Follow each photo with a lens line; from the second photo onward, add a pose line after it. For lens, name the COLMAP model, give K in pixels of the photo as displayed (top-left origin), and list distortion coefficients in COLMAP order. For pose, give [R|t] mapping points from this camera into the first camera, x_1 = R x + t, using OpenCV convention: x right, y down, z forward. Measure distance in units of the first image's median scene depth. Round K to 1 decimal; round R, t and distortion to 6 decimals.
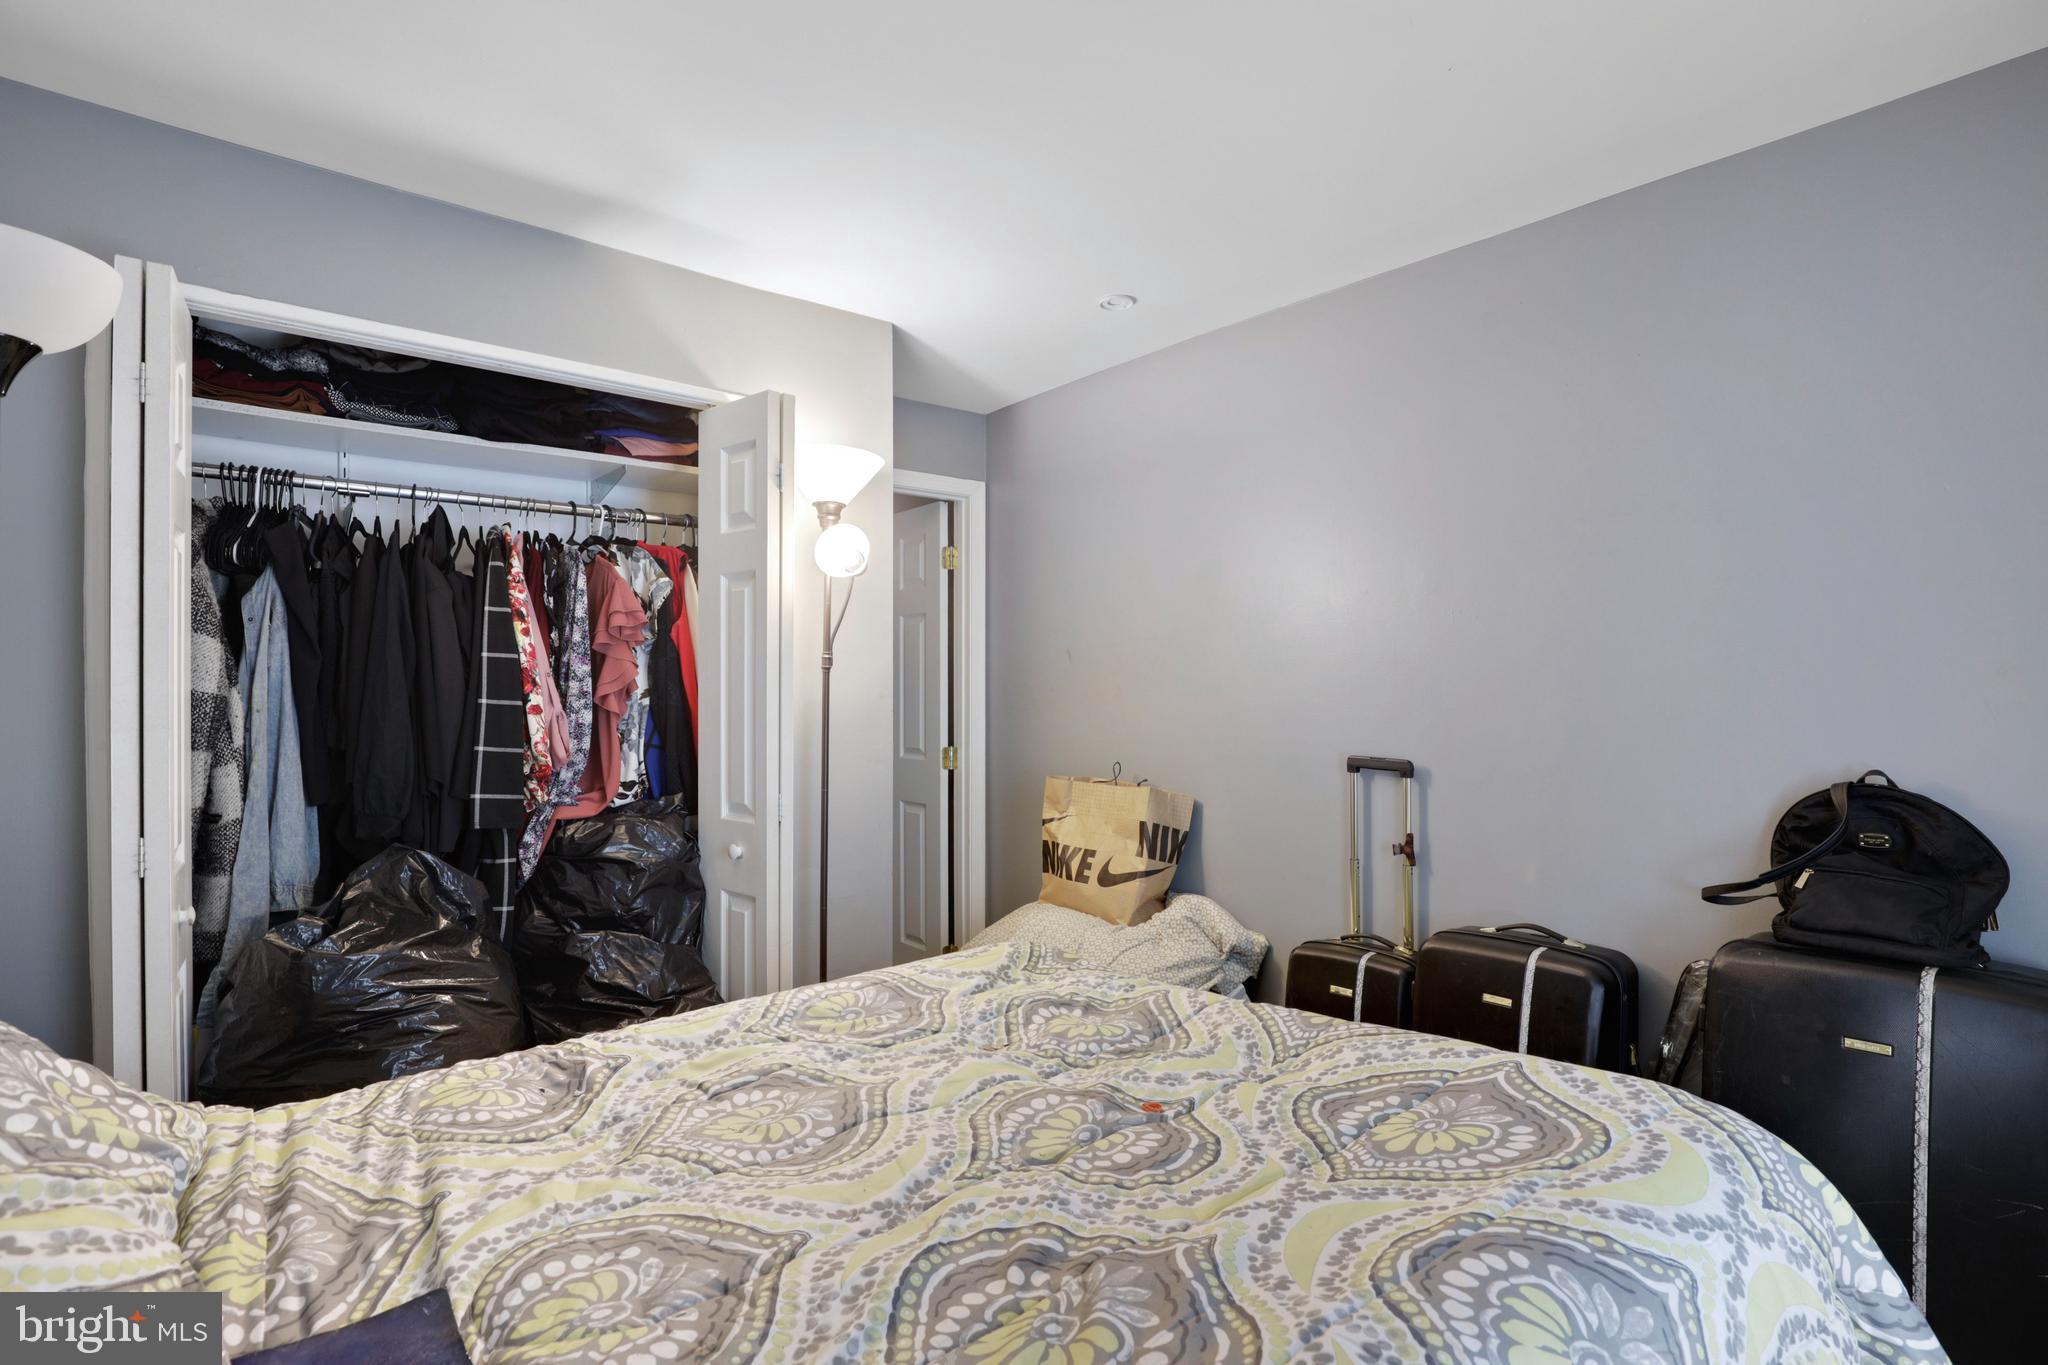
lens RADIAL K [[1036.4, 0, 1029.5], [0, 1036.4, 688.4], [0, 0, 1]] dist [-0.023627, -0.000186]
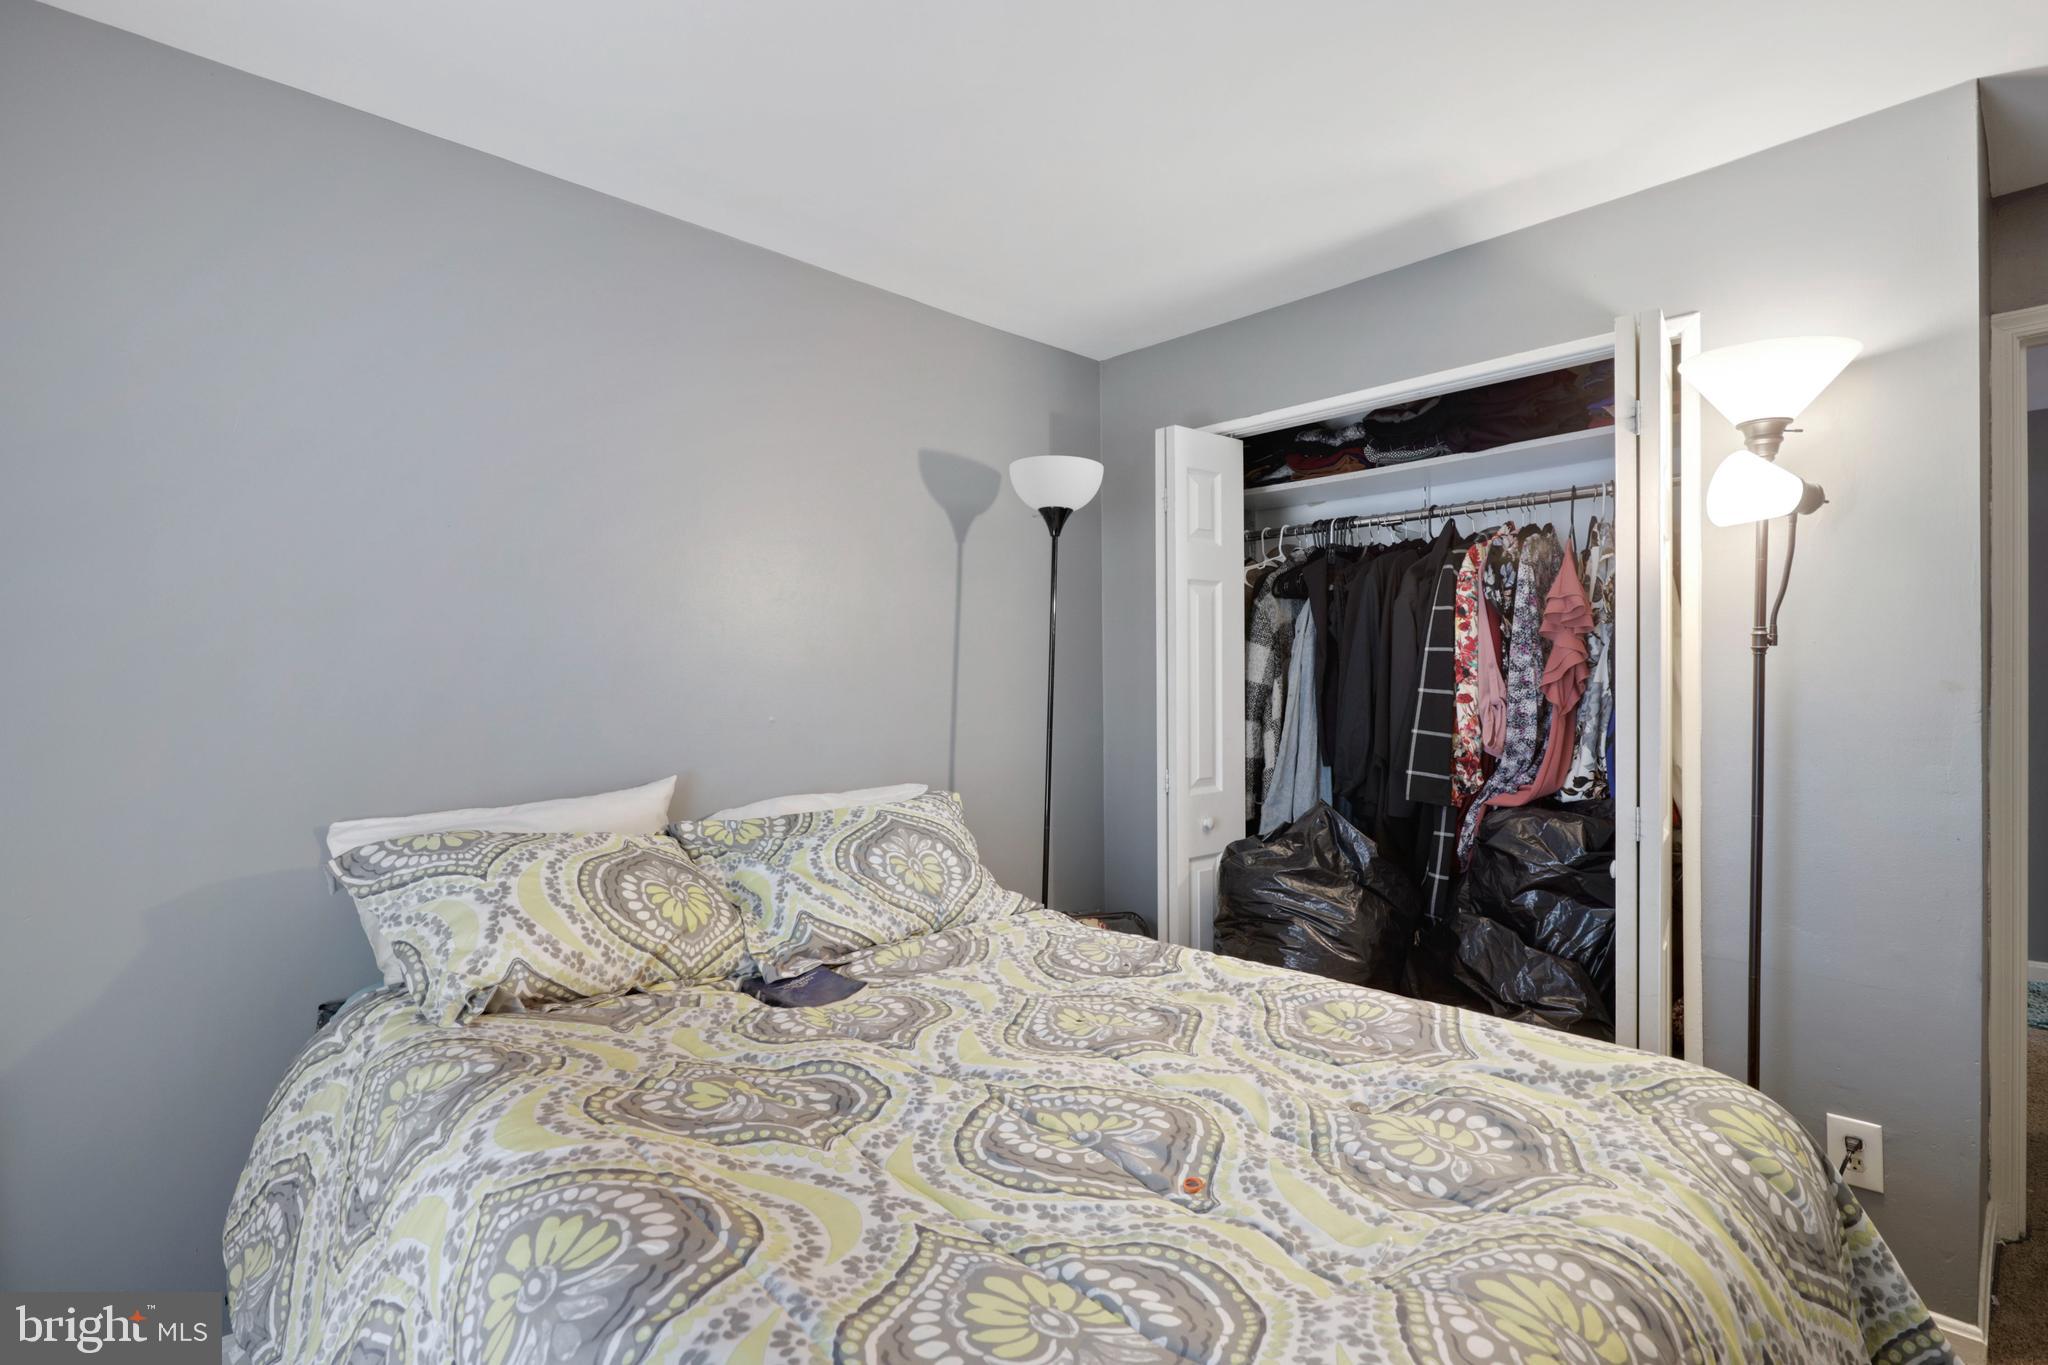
lens RADIAL K [[1036.4, 0, 1029.7], [0, 1036.4, 681.9], [0, 0, 1]] dist [-0.023627, -0.000186]
pose [[-0.007888, -0.001324, -0.999968, 0.624091], [0.003734, 0.999992, -0.001353, 0.003336], [0.999962, -0.003745, -0.007883, 0.580741]]
